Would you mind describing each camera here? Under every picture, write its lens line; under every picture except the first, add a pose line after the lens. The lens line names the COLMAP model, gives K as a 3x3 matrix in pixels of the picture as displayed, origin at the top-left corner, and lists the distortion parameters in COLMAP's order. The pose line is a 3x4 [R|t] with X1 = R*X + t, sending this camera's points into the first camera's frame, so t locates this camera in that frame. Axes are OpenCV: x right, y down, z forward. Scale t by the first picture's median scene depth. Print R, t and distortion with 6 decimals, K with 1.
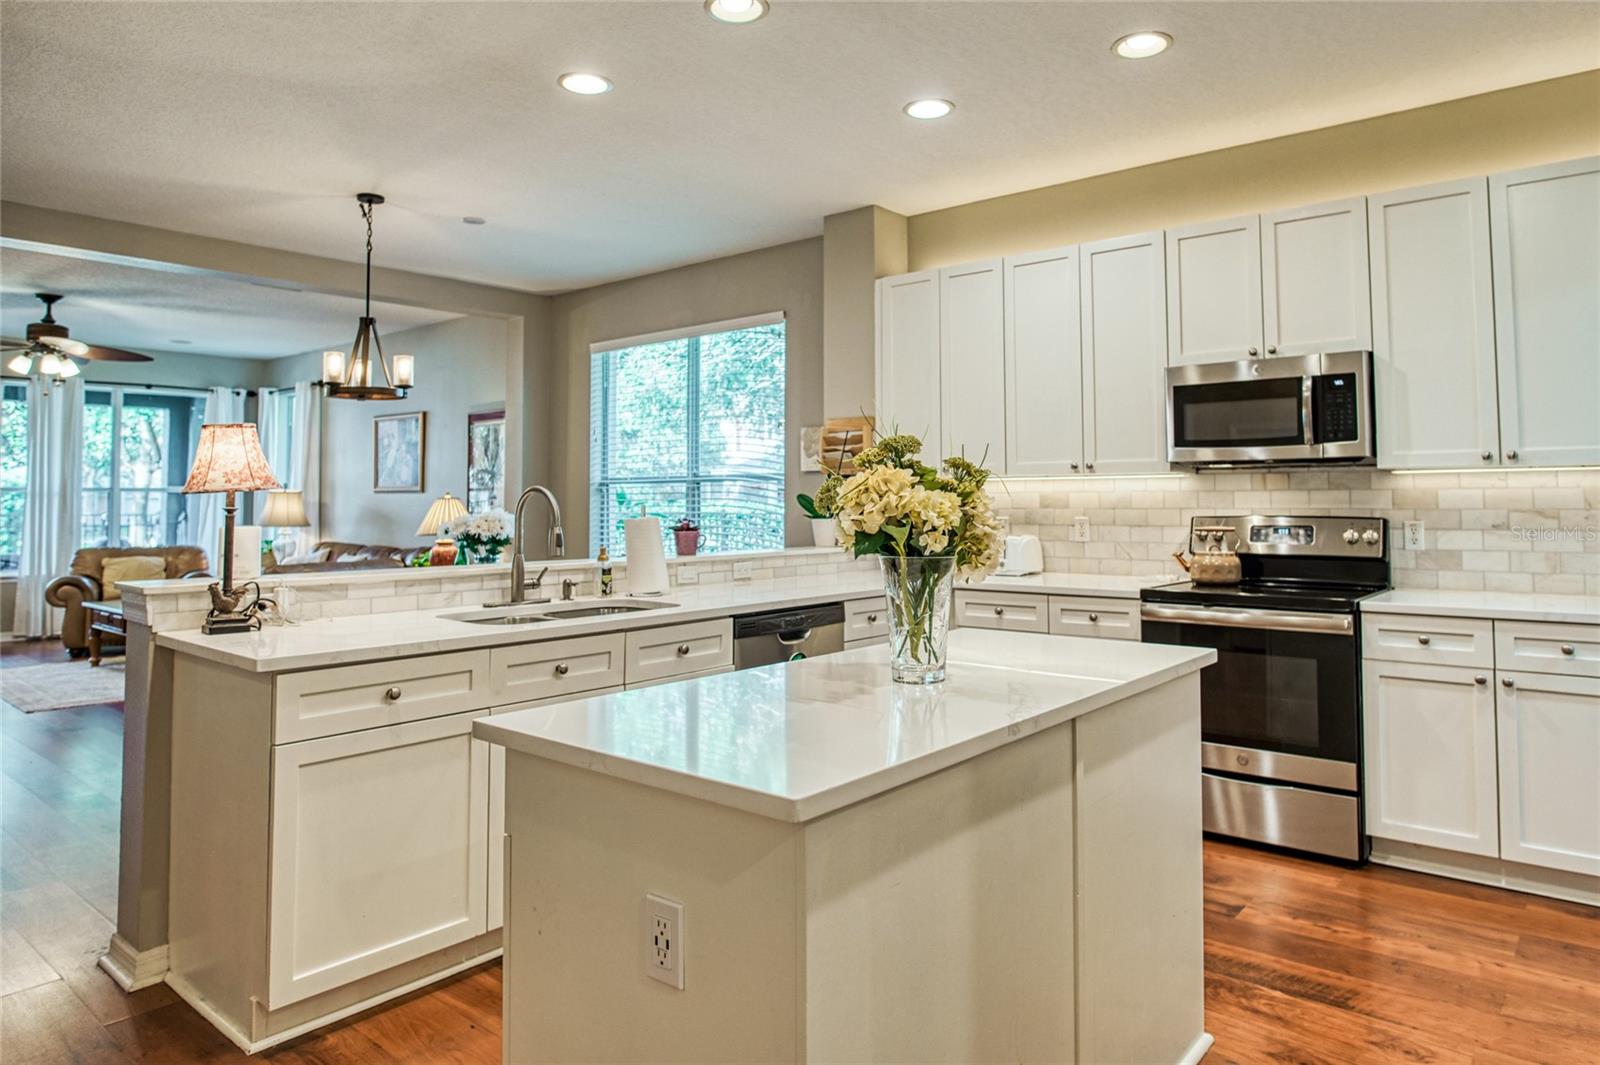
lens RADIAL K [[1002.3, 0, 833.5], [0, 1002.3, 446.4], [0, 0, 1]] dist [-0.034028, 0.005805]
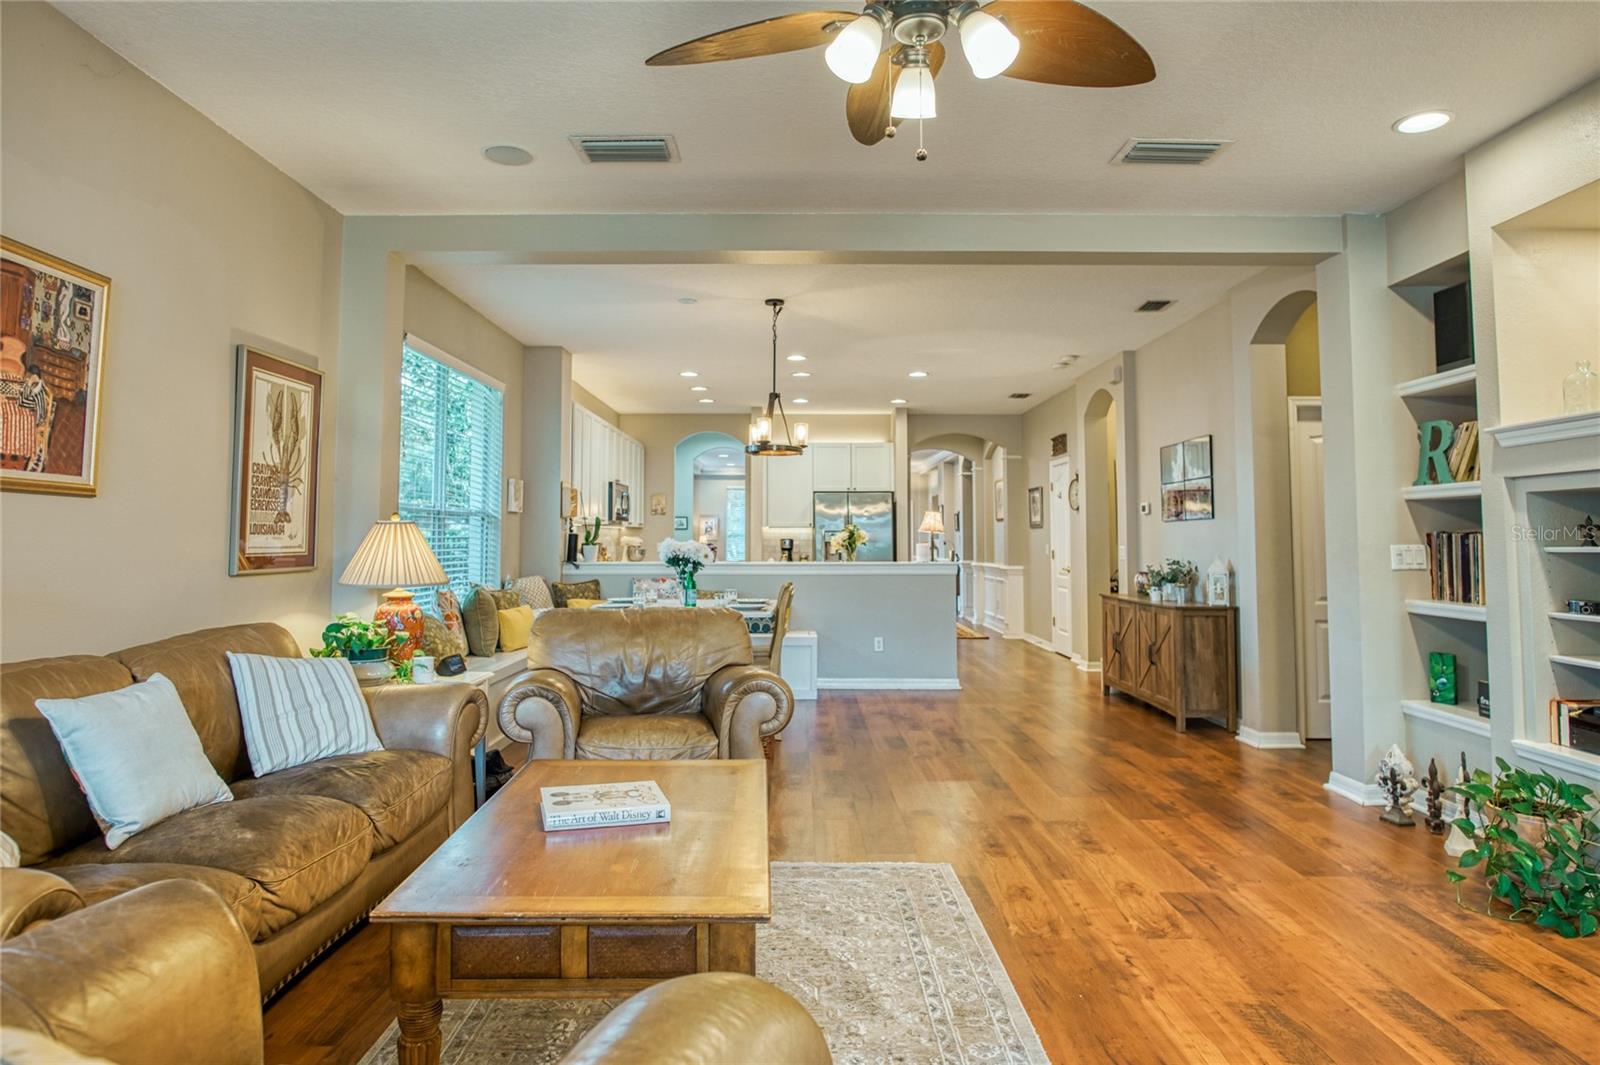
lens RADIAL K [[942.3, 0, 780.7], [0, 942.3, 484.7], [0, 0, 1]] dist [-0.043190, 0.020610]
pose [[-0.617174, 0.047775, 0.785375, -1.768770], [-0.044884, 0.994392, -0.095760, 0.134433], [-0.785546, -0.094351, -0.611568, 2.132110]]
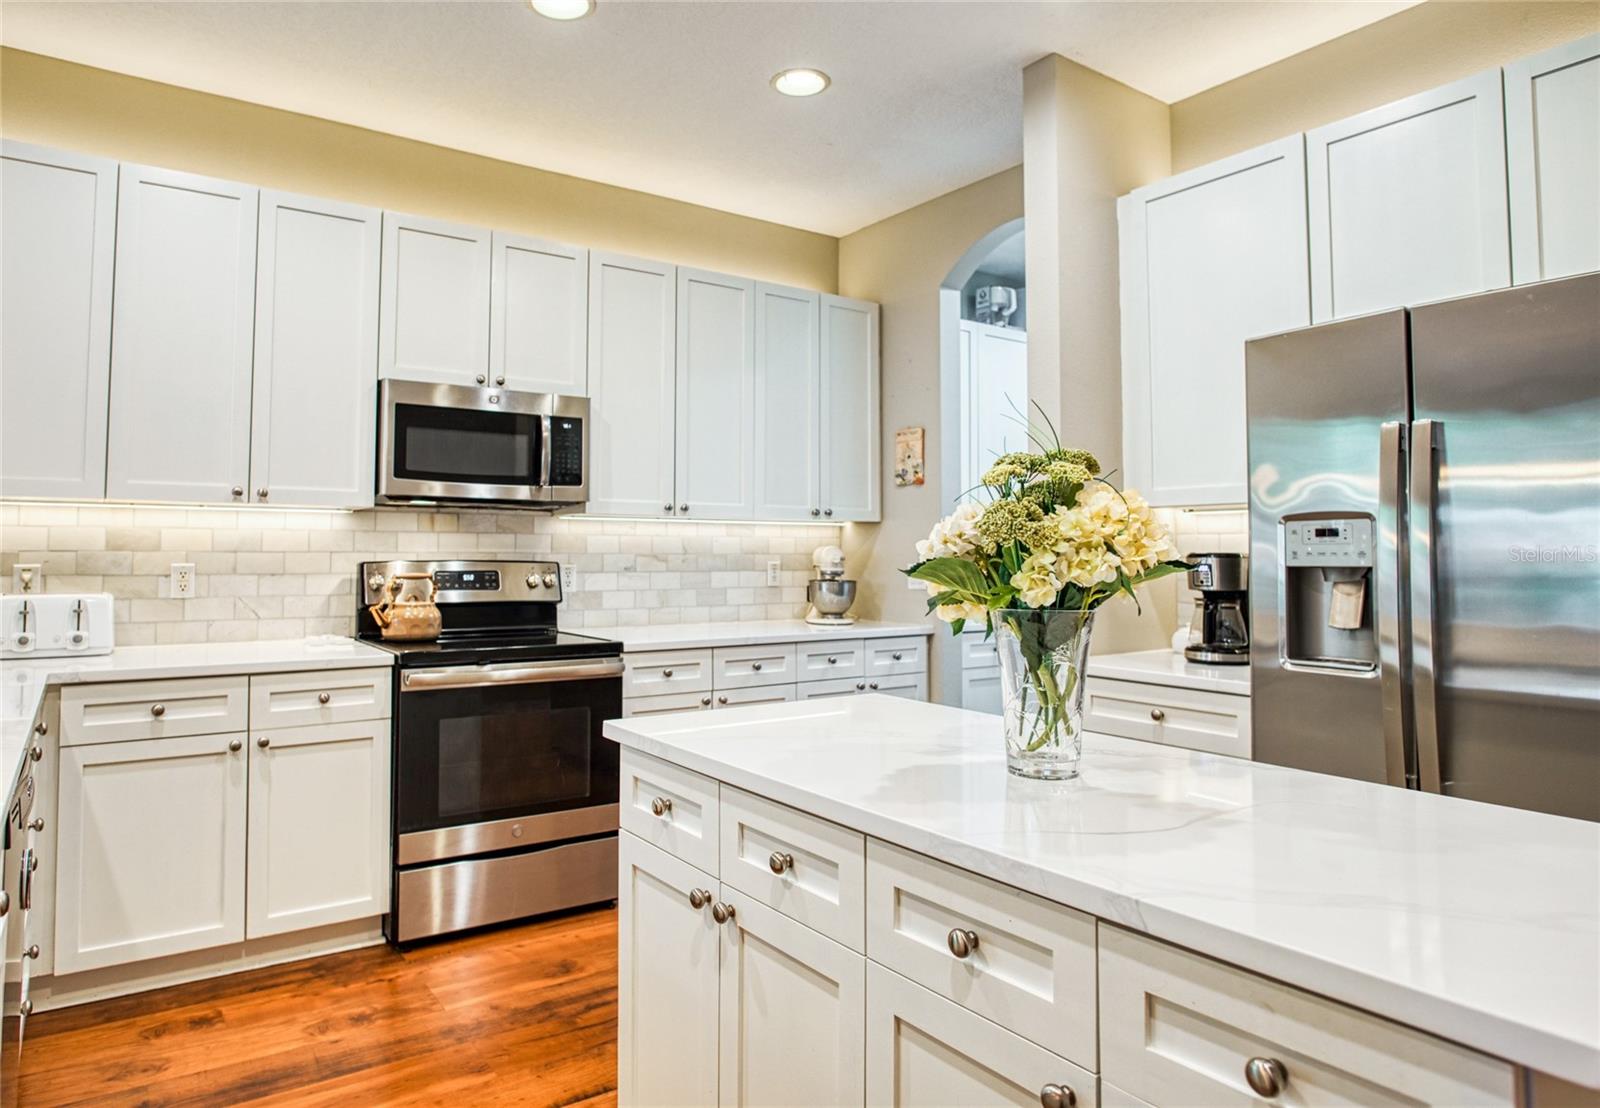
lens RADIAL K [[986.3, 0, 742.9], [0, 986.3, 501.3], [0, 0, 1]] dist [-0.028247, 0.002631]
pose [[0.298454, 0.051892, 0.953012, -0.344026], [-0.059253, 0.997602, -0.035764, 0.032693], [-0.952583, -0.045795, 0.300813, 0.485871]]
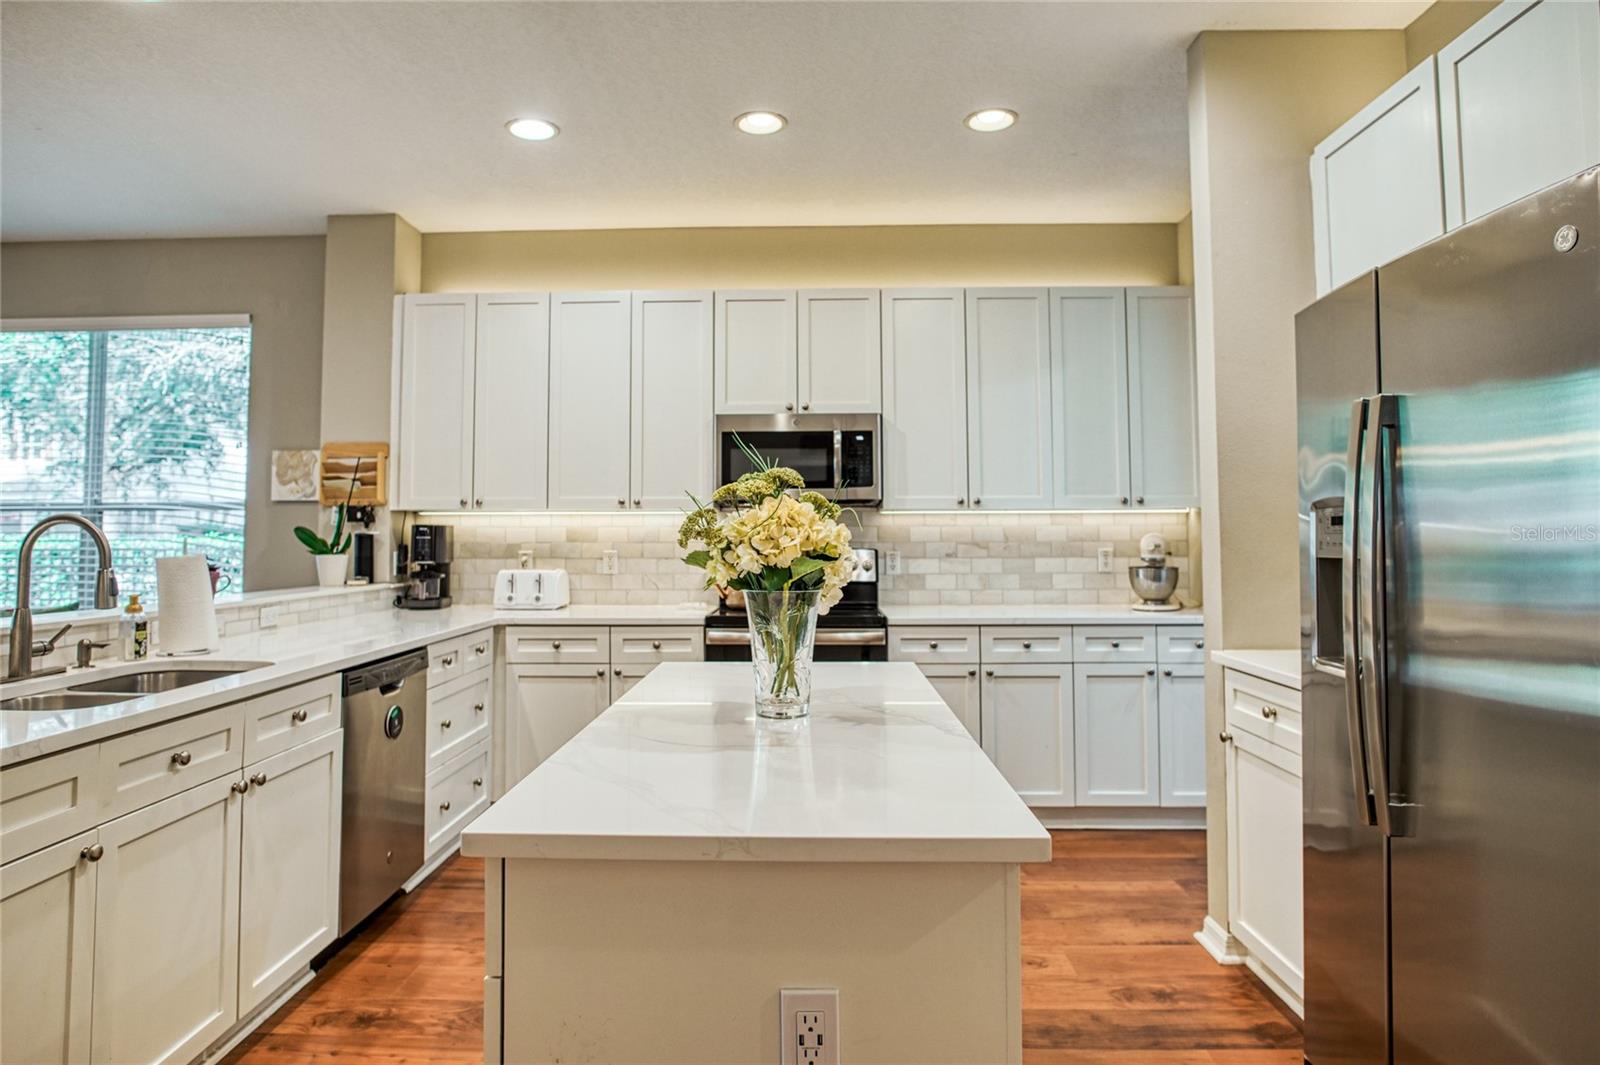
lens RADIAL K [[942.3, 0, 780.7], [0, 942.3, 484.7], [0, 0, 1]] dist [-0.043190, 0.020610]
pose [[0.798978, 0.032375, 0.600488, -0.236802], [-0.033012, 0.999405, -0.009959, 0.006764], [-0.600453, -0.011866, 0.799572, 0.123856]]
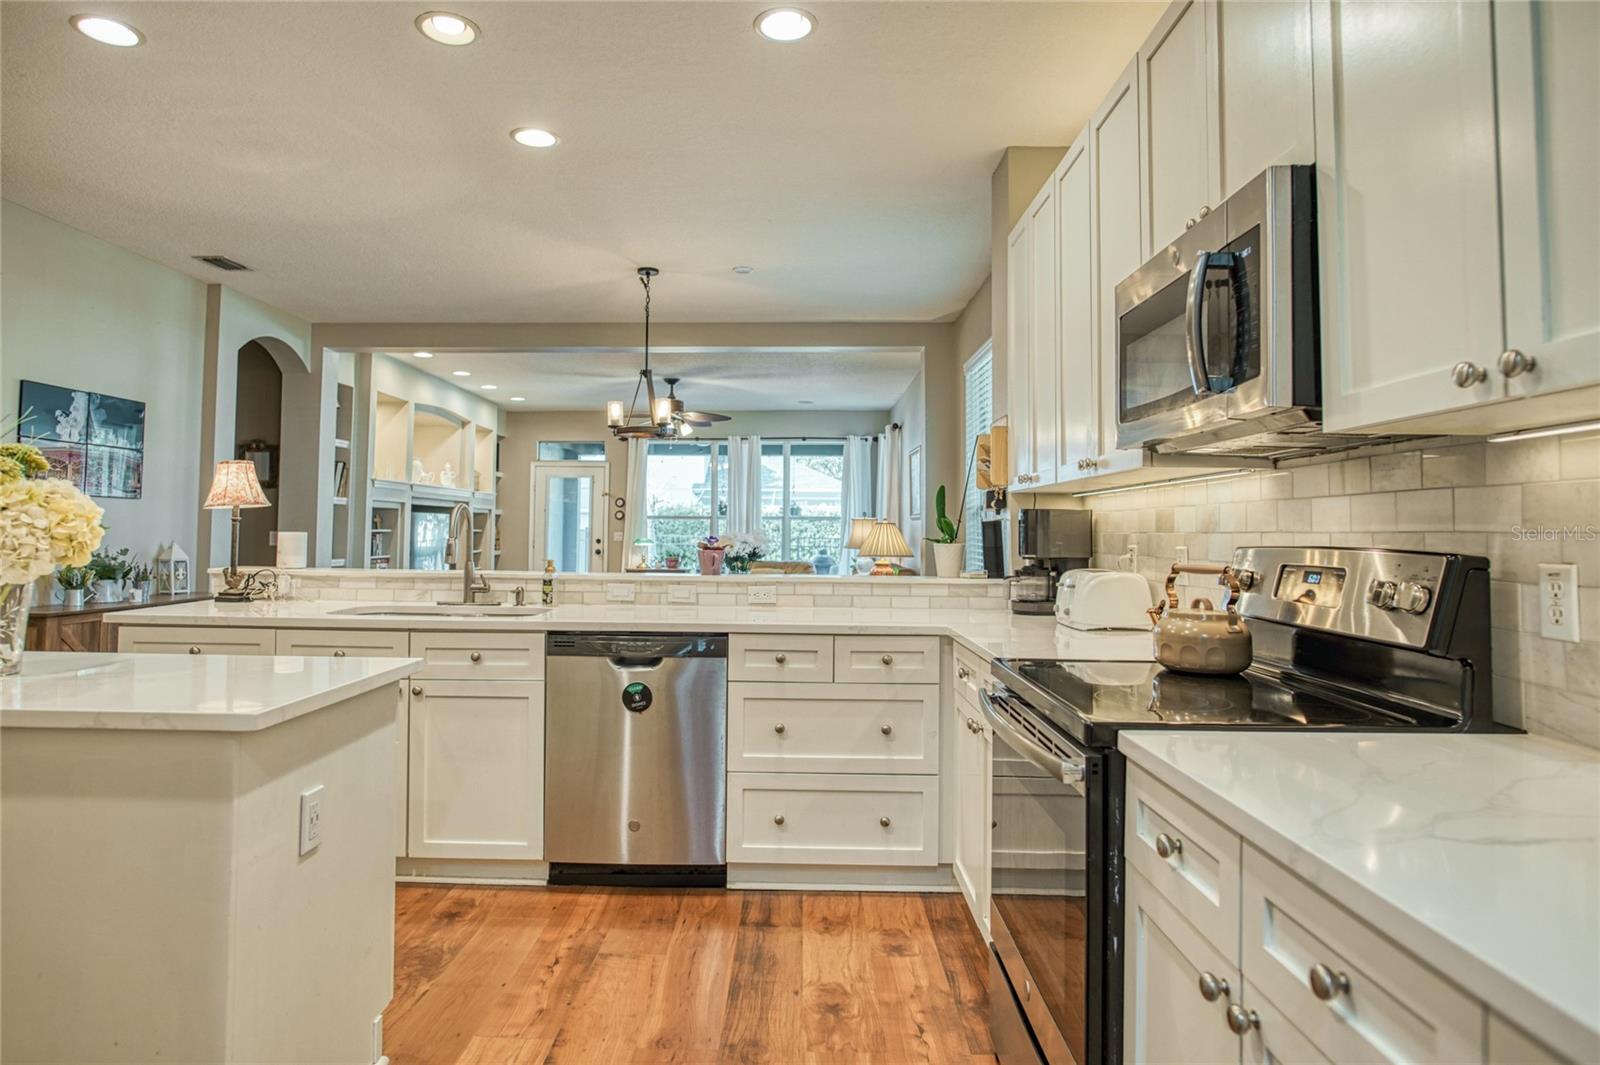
lens RADIAL K [[942.3, 0, 780.7], [0, 942.3, 484.7], [0, 0, 1]] dist [-0.043190, 0.020610]
pose [[0.612440, -0.030611, -0.789925, 0.650793], [0.032981, 0.999369, -0.013157, 0.037321], [0.789829, -0.017994, 0.613063, 0.518318]]
